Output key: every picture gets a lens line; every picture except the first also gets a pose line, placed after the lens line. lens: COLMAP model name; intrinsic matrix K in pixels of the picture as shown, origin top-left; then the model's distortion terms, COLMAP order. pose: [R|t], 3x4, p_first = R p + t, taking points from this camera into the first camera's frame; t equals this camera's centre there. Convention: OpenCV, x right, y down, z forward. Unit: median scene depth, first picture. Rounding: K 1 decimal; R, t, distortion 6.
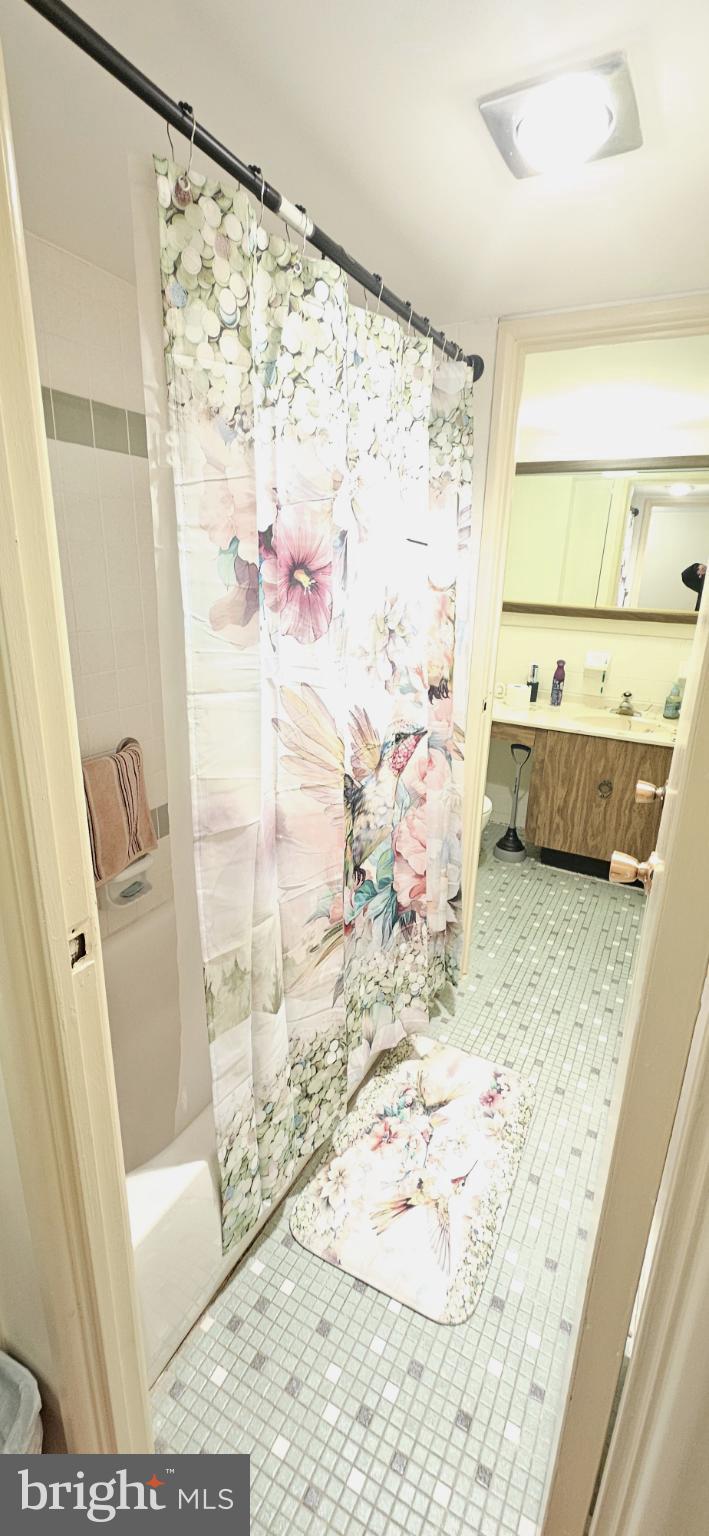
lens RADIAL K [[632.0, 0, 356.4], [0, 632.0, 767.0], [0, 0, 1]] dist [0.007039, -0.003470]
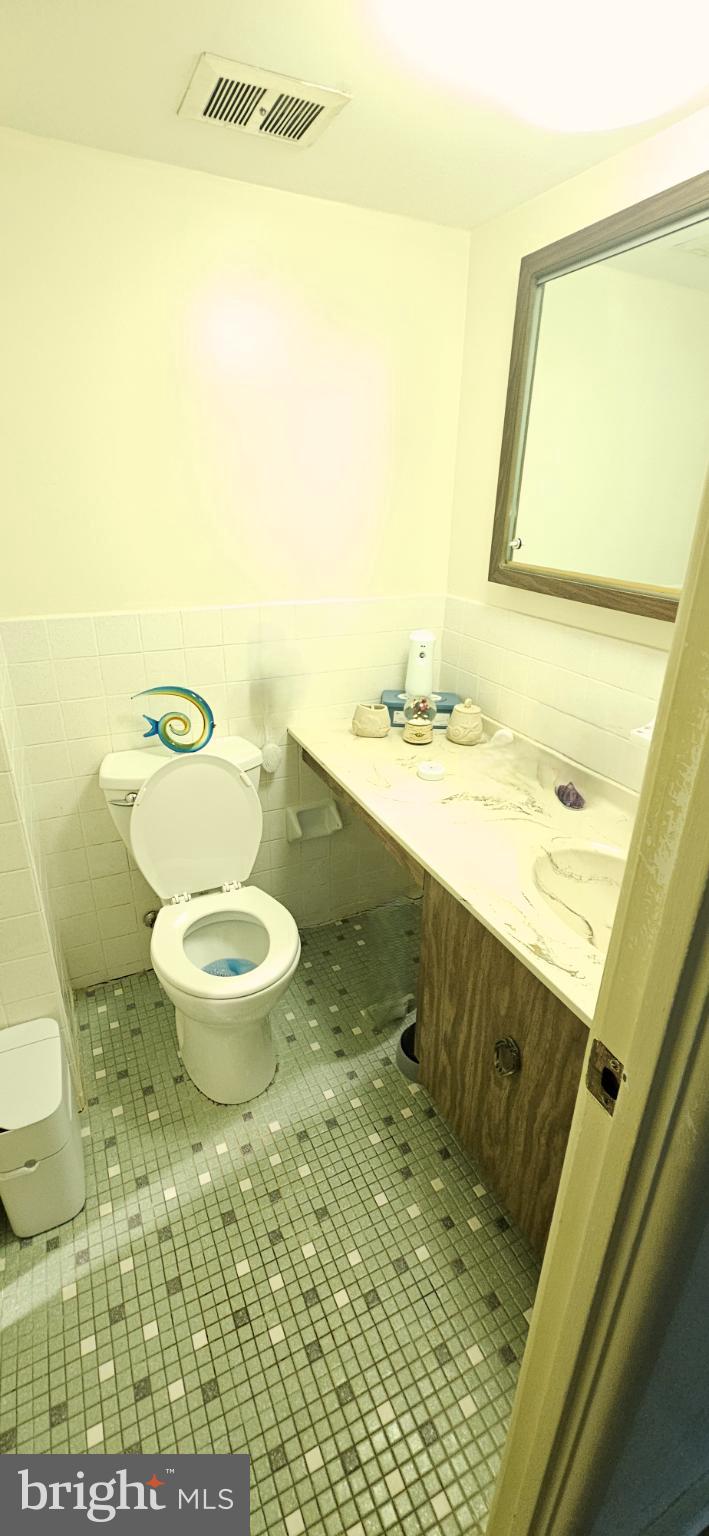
lens RADIAL K [[632.0, 0, 355.7], [0, 632.0, 765.6], [0, 0, 1]] dist [0.007039, -0.003470]
pose [[0.805276, 0.221779, -0.549860, 0.486401], [-0.172483, 0.974923, 0.140620, -0.182178], [0.567257, -0.018396, 0.823335, 0.609240]]
